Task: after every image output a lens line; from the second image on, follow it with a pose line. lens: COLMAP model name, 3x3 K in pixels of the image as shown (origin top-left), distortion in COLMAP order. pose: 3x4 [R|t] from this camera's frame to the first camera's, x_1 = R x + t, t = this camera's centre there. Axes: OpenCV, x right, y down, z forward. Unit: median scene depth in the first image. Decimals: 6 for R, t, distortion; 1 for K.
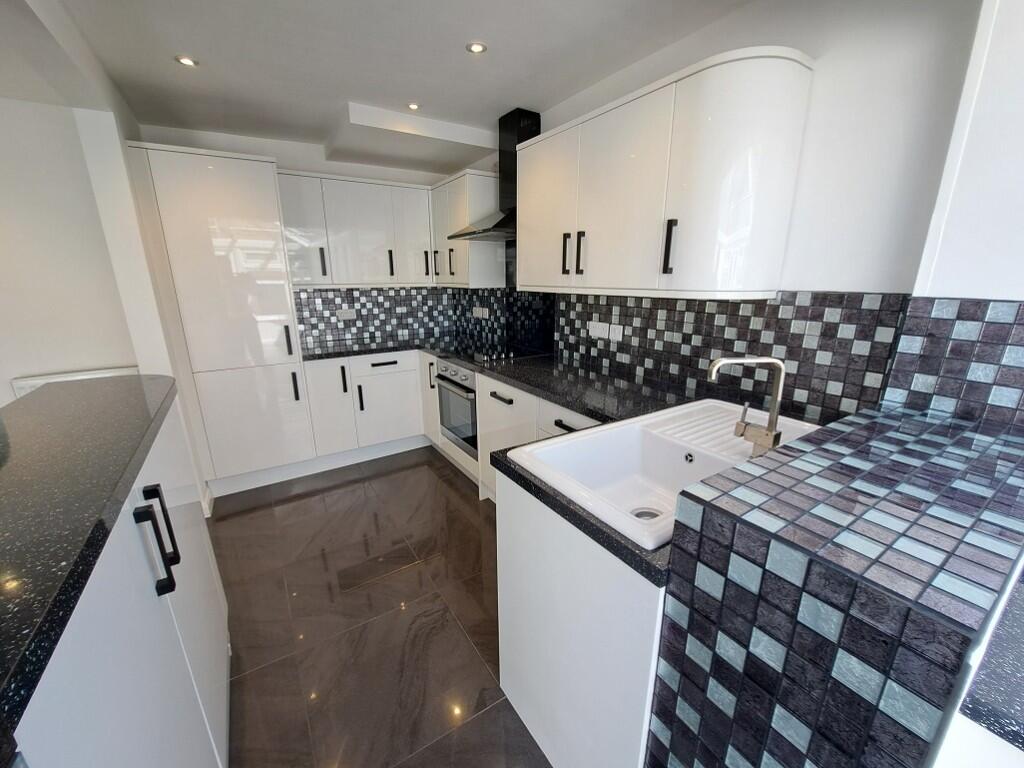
lens RADIAL K [[404.8, 0, 517.1], [0, 404.8, 391.1], [0, 0, 1]] dist [-0.022483, -0.001115]
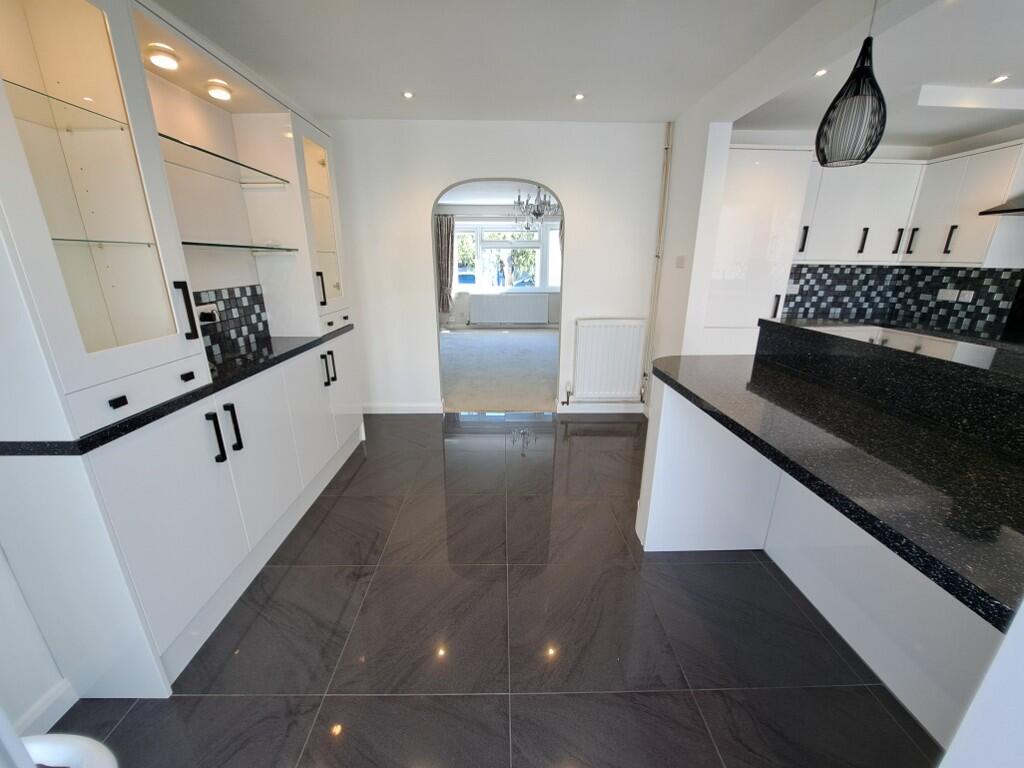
lens RADIAL K [[404.8, 0, 508.4], [0, 404.8, 393.8], [0, 0, 1]] dist [-0.022483, -0.001115]
pose [[0.841071, 0.170744, -0.513270, -0.520338], [-0.149159, 0.985294, 0.083348, 0.120745], [0.519953, 0.006457, 0.854171, -0.335764]]
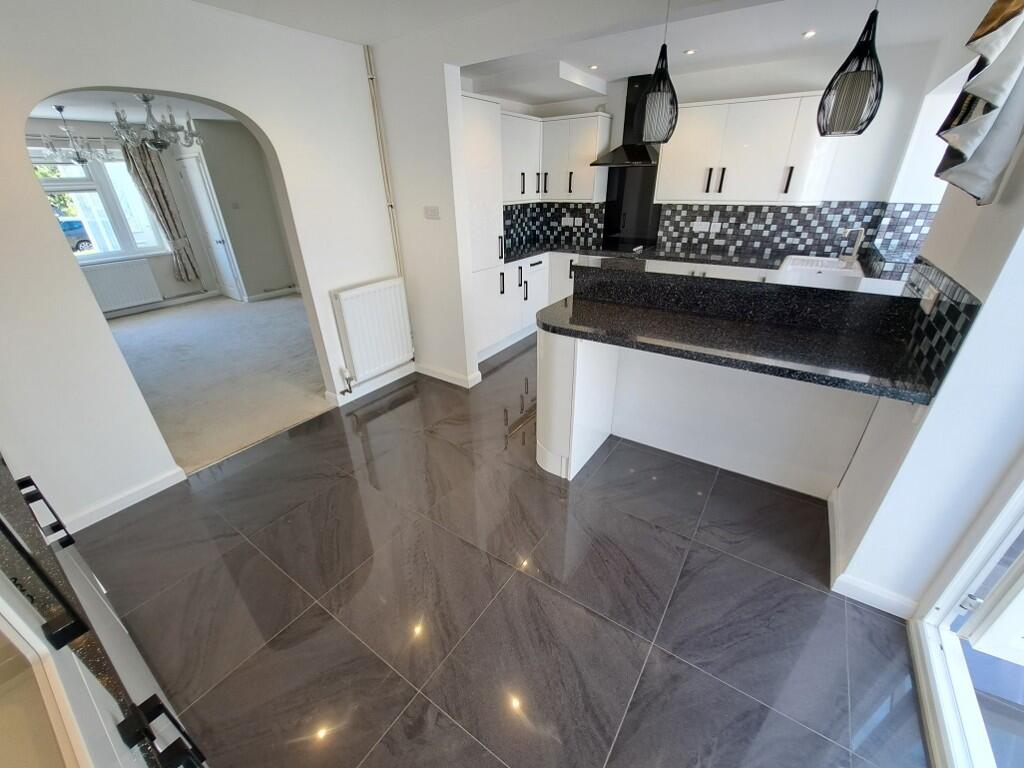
lens RADIAL K [[404.8, 0, 511.6], [0, 404.8, 394.3], [0, 0, 1]] dist [-0.022483, -0.001115]
pose [[0.929027, -0.184590, 0.320680, -0.941479], [0.117198, 0.968850, 0.218161, 0.054844], [-0.350961, -0.165094, 0.921721, -0.305444]]
